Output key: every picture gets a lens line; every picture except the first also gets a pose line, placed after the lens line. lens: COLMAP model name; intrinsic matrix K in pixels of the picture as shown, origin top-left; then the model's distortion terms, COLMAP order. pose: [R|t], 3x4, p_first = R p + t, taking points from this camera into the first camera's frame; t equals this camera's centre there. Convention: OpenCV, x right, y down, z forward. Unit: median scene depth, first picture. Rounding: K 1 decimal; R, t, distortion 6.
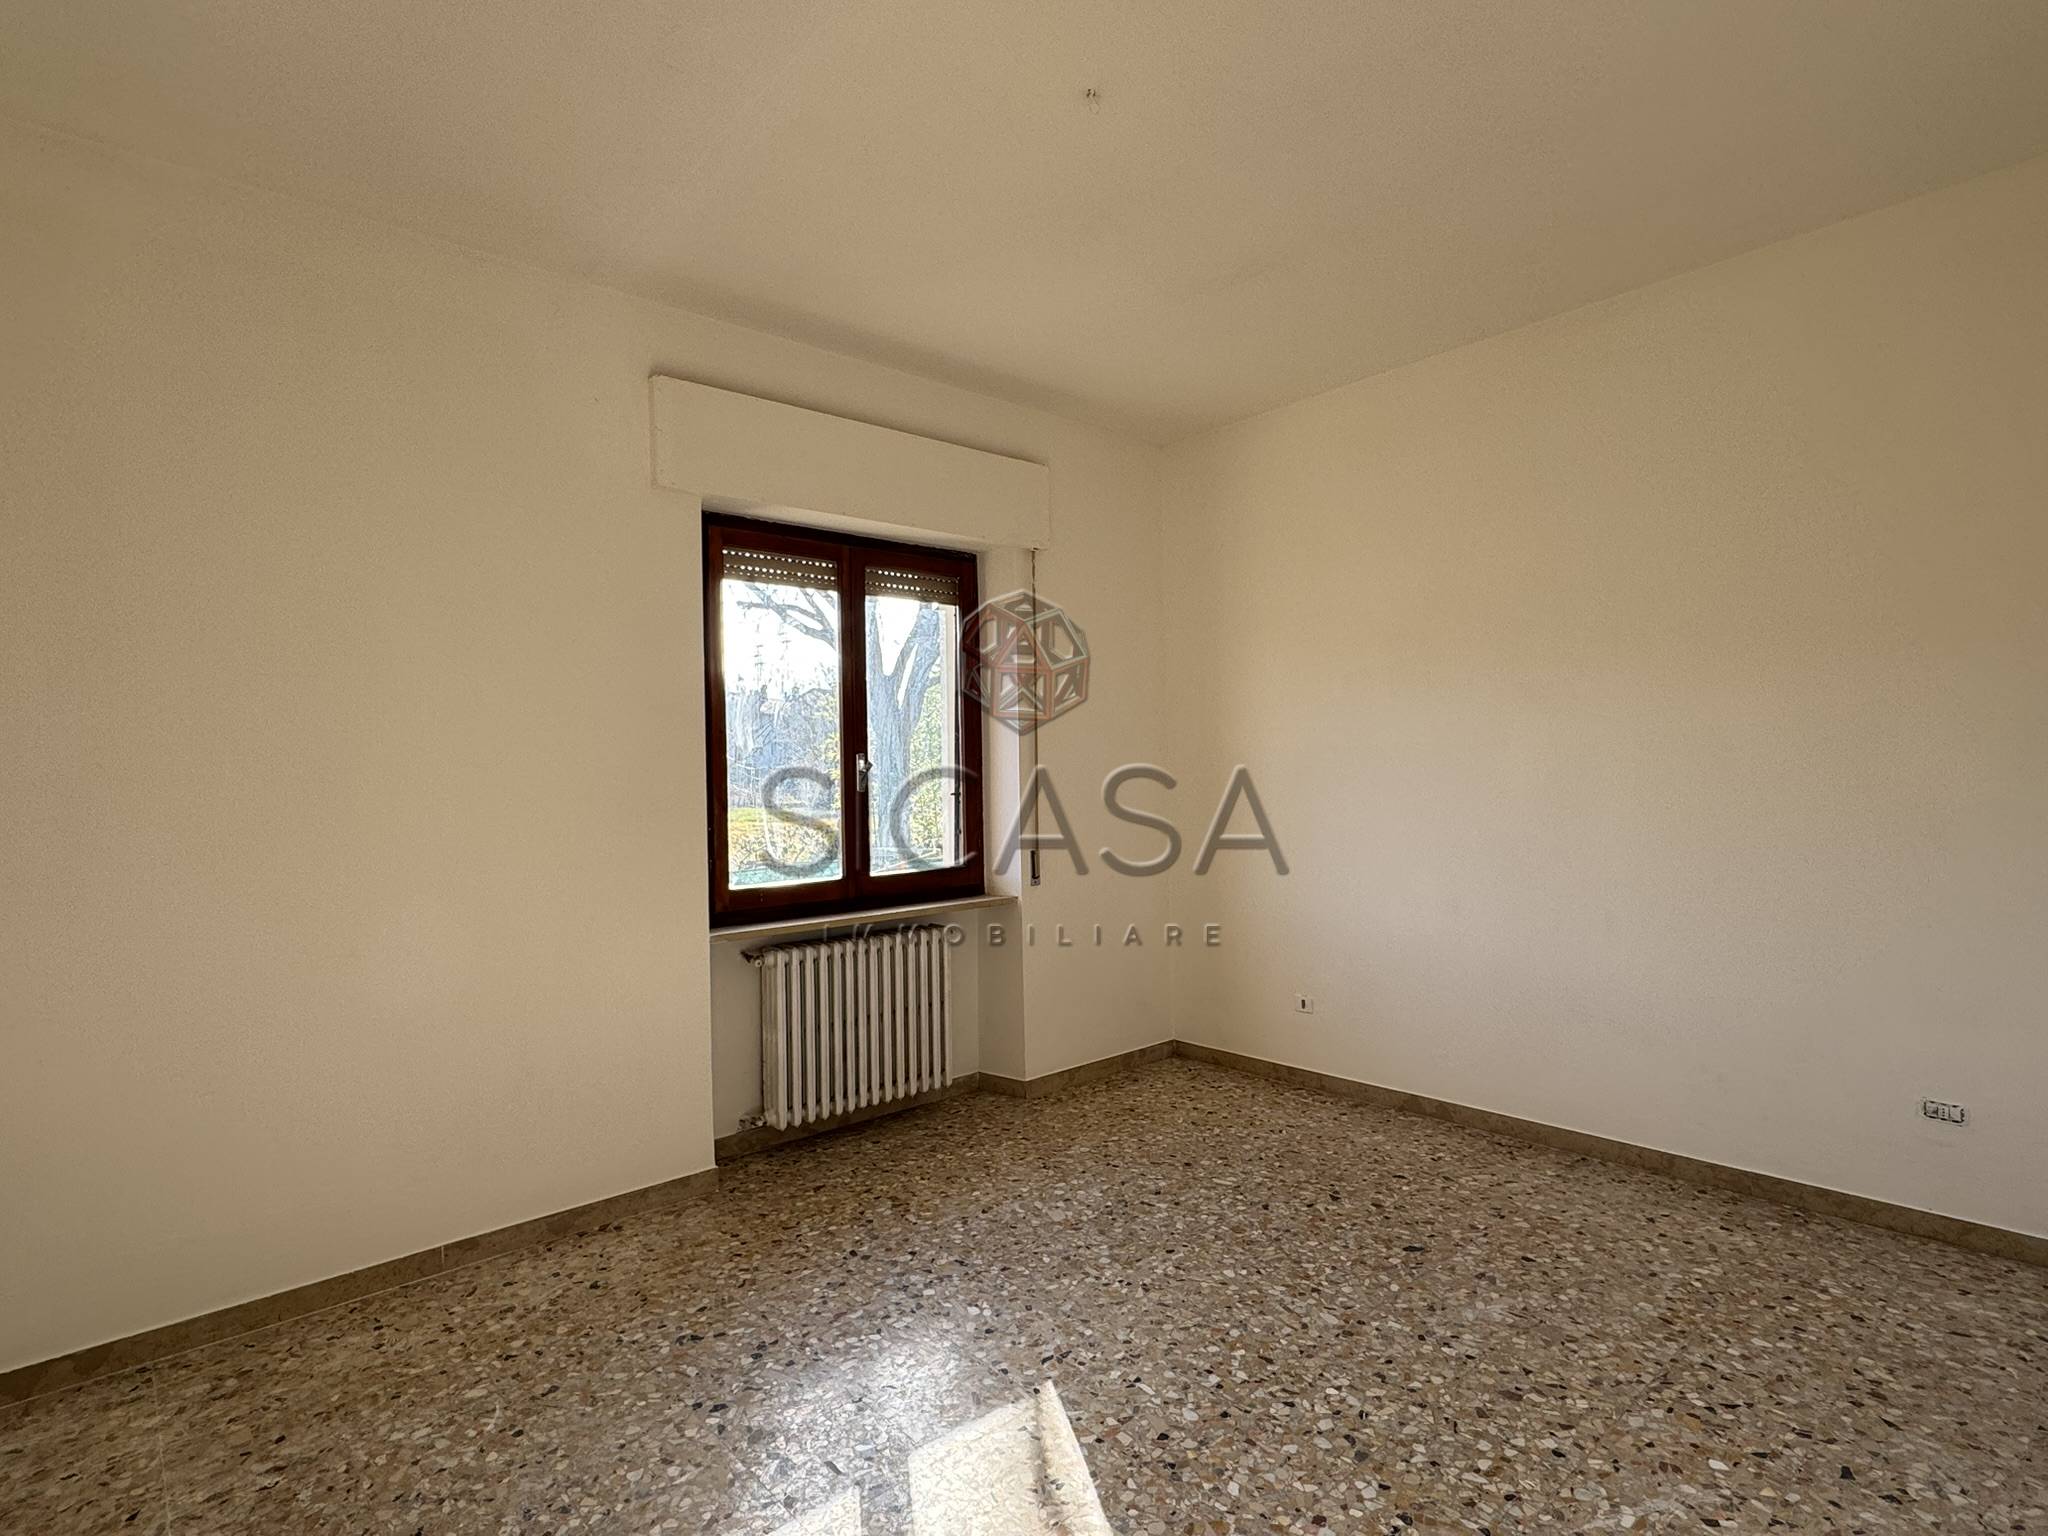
lens RADIAL K [[1048.8, 0, 1027.4], [0, 1048.8, 766.9], [0, 0, 1]] dist [-0.018499, 0.000381]
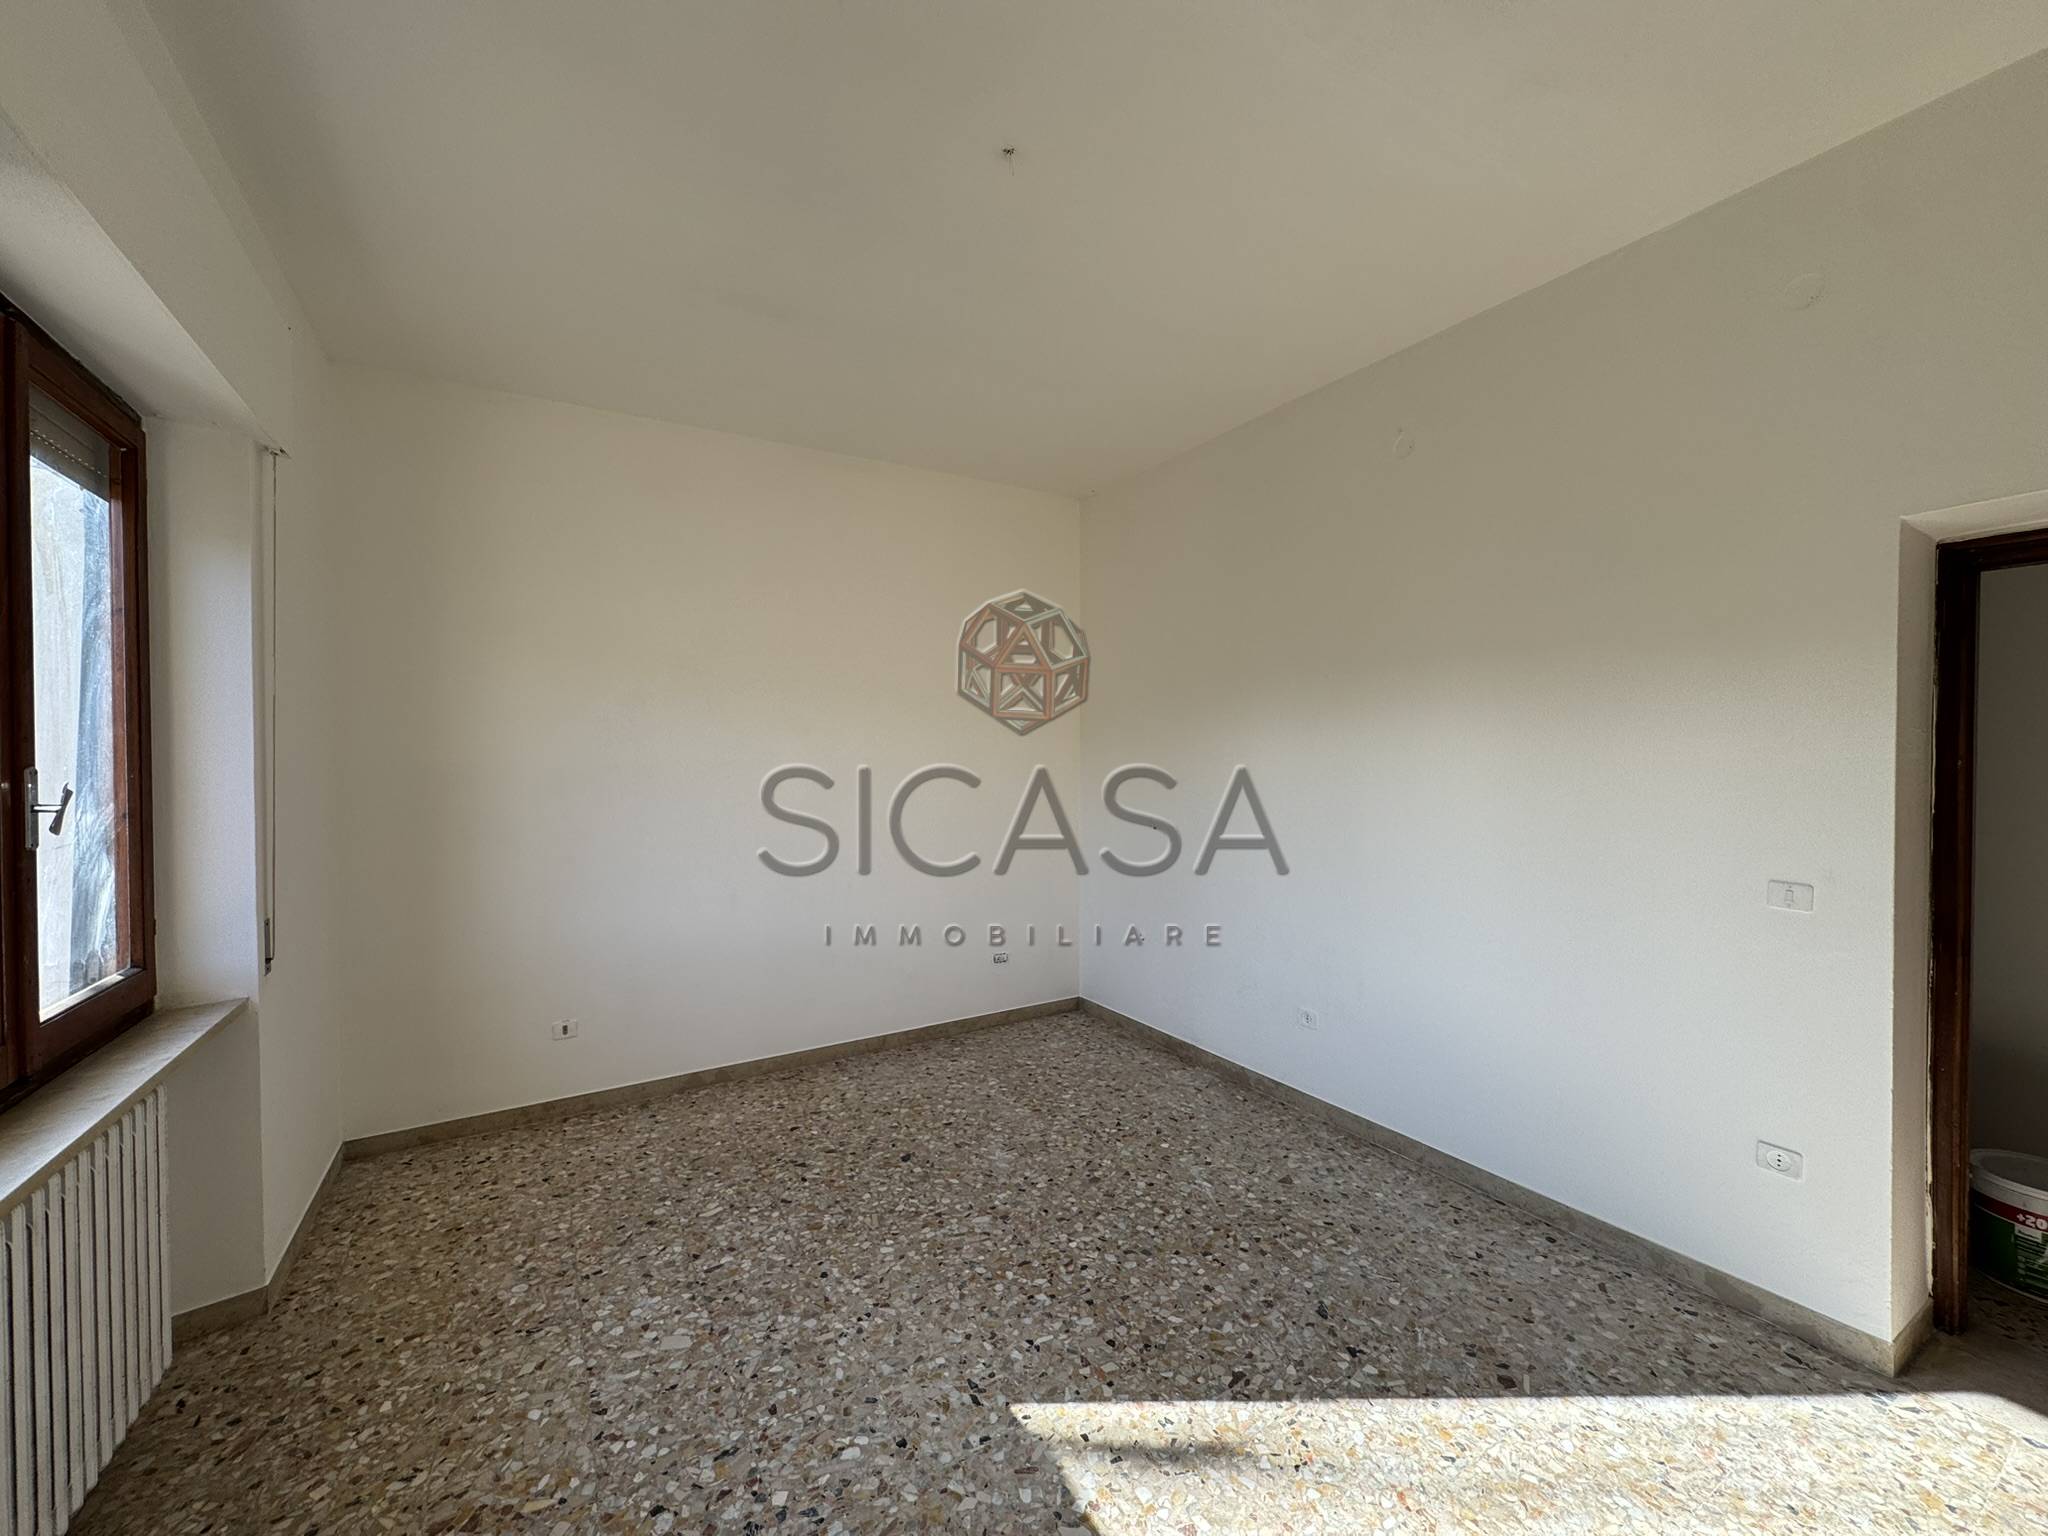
lens RADIAL K [[808.2, 0, 1026.7], [0, 808.2, 759.4], [0, 0, 1]] dist [-0.010411, 0.001331]
pose [[0.180026, 0.011156, 0.983599, -0.582384], [0.006013, 0.999905, -0.012442, -0.017467], [-0.983643, 0.008155, 0.179942, 0.659275]]
